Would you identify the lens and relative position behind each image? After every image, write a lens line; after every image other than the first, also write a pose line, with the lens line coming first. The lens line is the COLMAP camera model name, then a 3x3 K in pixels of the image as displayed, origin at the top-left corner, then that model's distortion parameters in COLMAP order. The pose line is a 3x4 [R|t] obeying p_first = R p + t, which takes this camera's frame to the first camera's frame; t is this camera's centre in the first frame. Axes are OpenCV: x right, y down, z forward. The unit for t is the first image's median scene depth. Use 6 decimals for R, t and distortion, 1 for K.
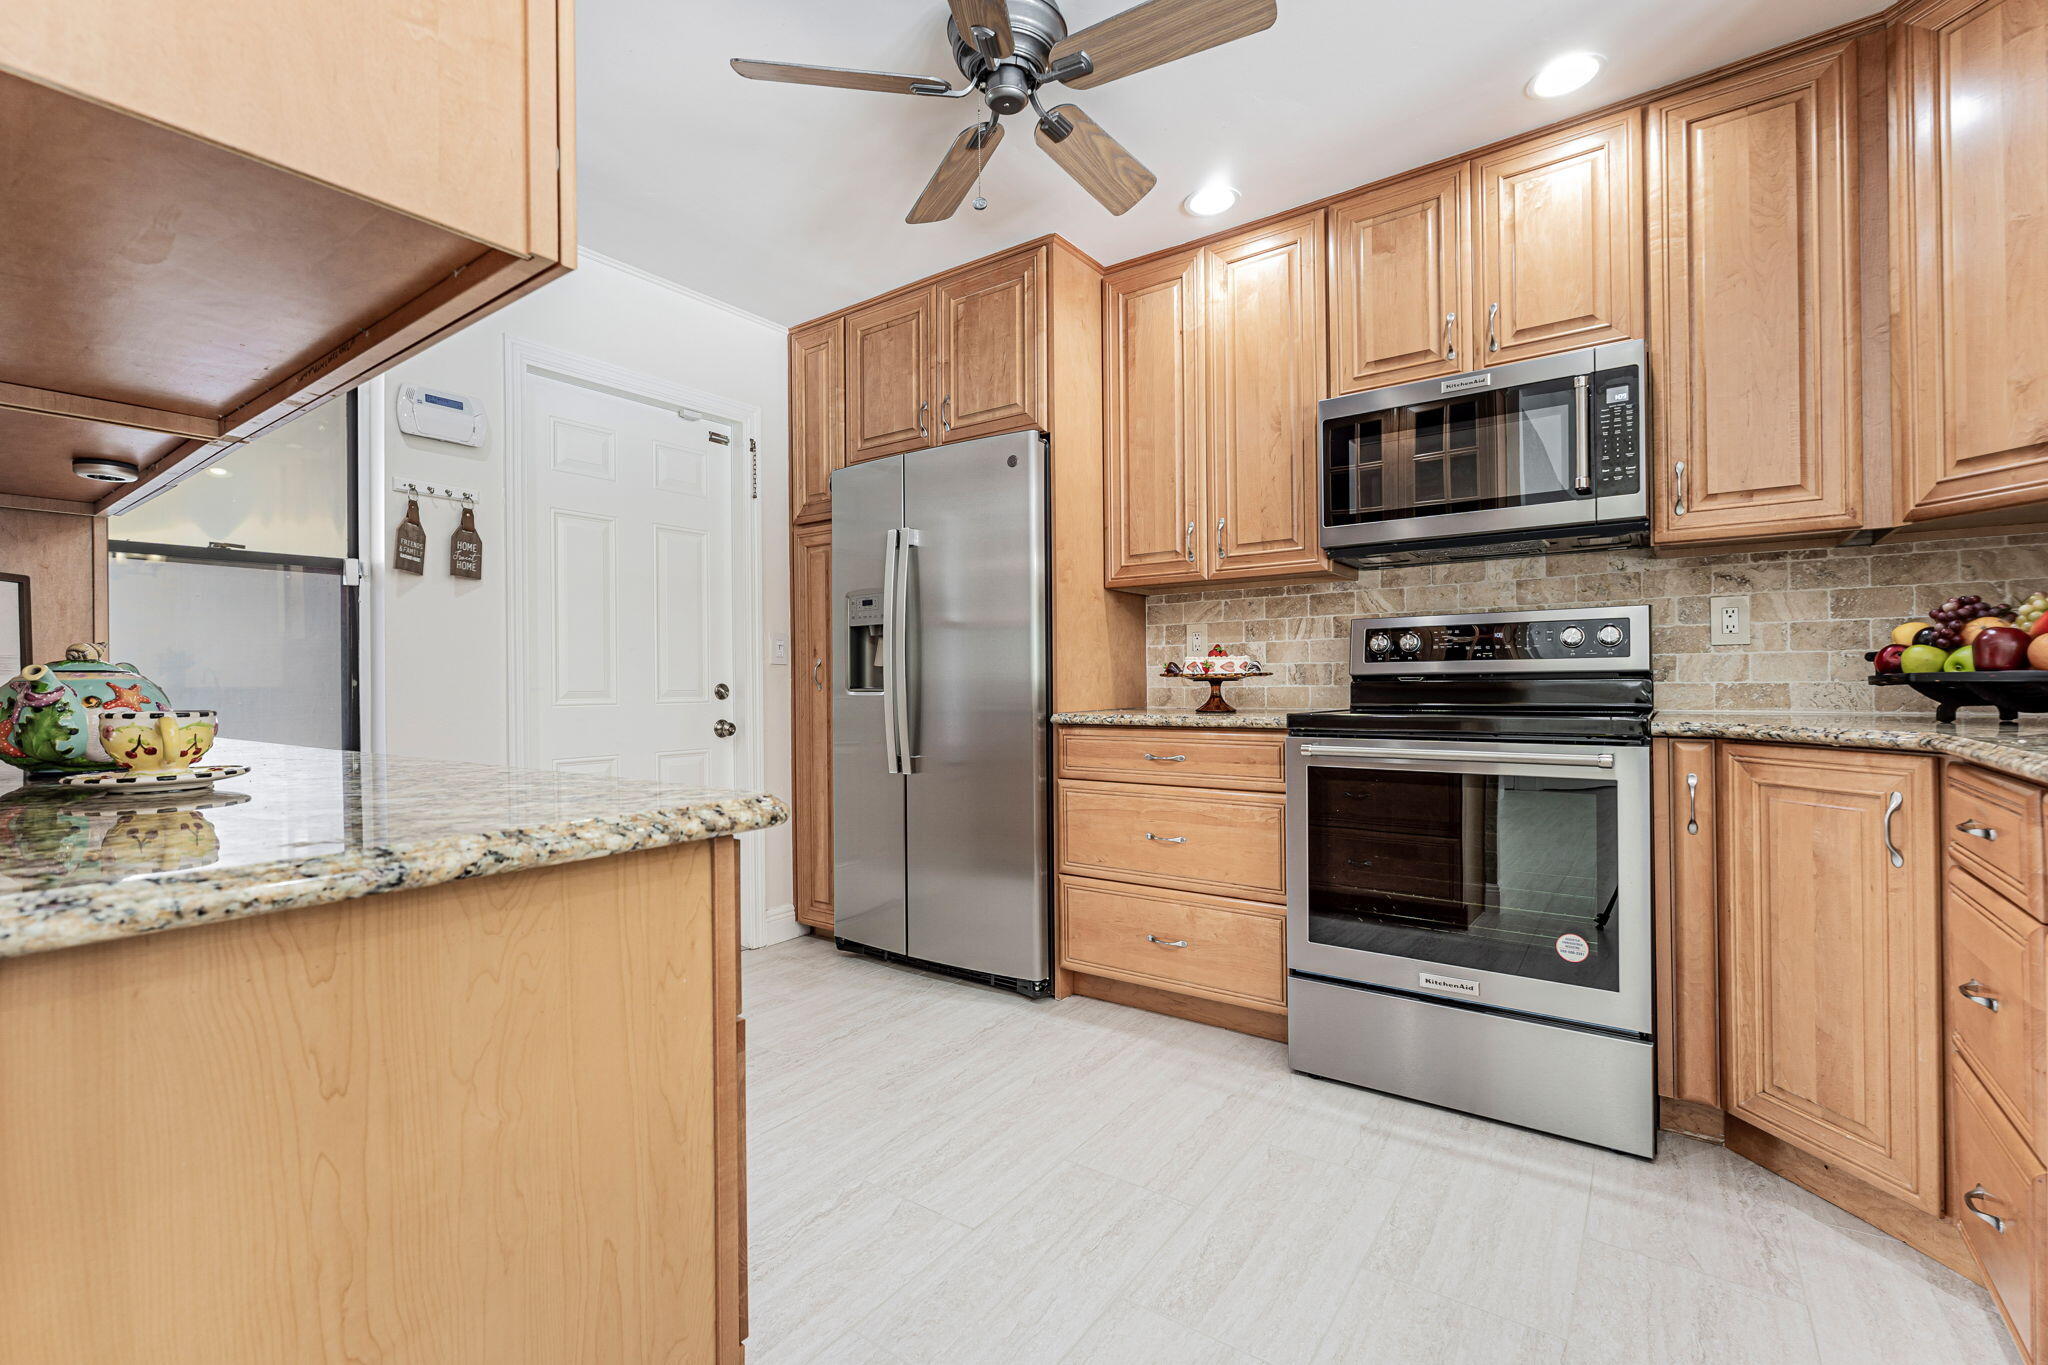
lens RADIAL K [[903.2, 0, 1024.0], [0, 903.2, 682.5], [0, 0, 1]] dist [0.000254, -0.000048]
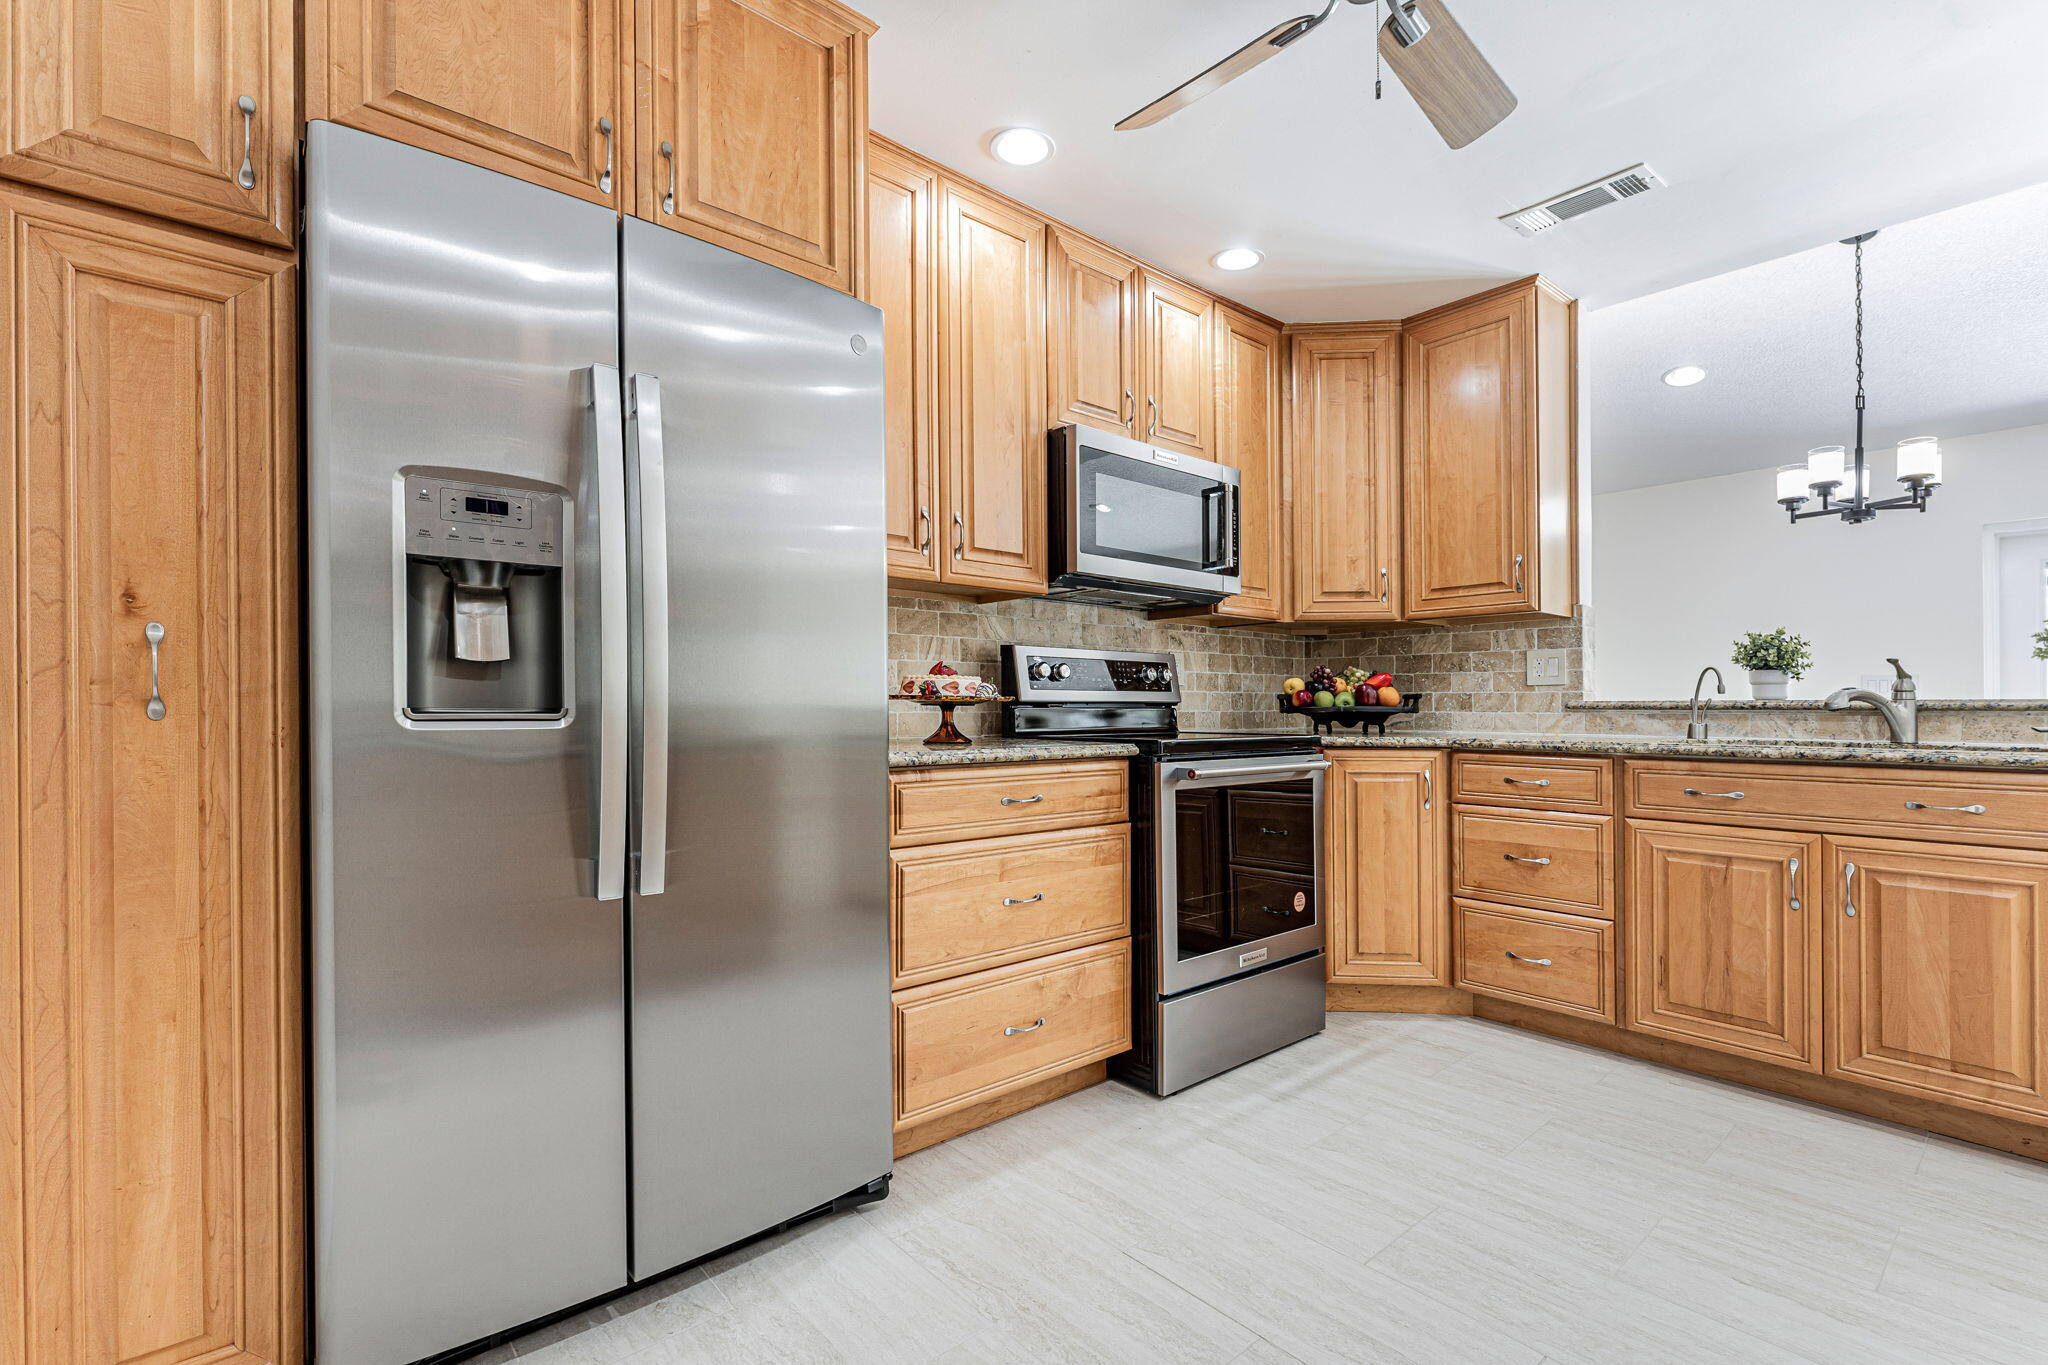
lens RADIAL K [[906.1, 0, 1021.4], [0, 906.1, 704.6], [0, 0, 1]] dist [-0.000746, 0.000019]
pose [[0.235980, 0.012264, 0.971680, -0.577454], [-0.007037, 0.999916, -0.010912, 0.005924], [-0.971732, -0.004263, 0.236047, 0.738180]]
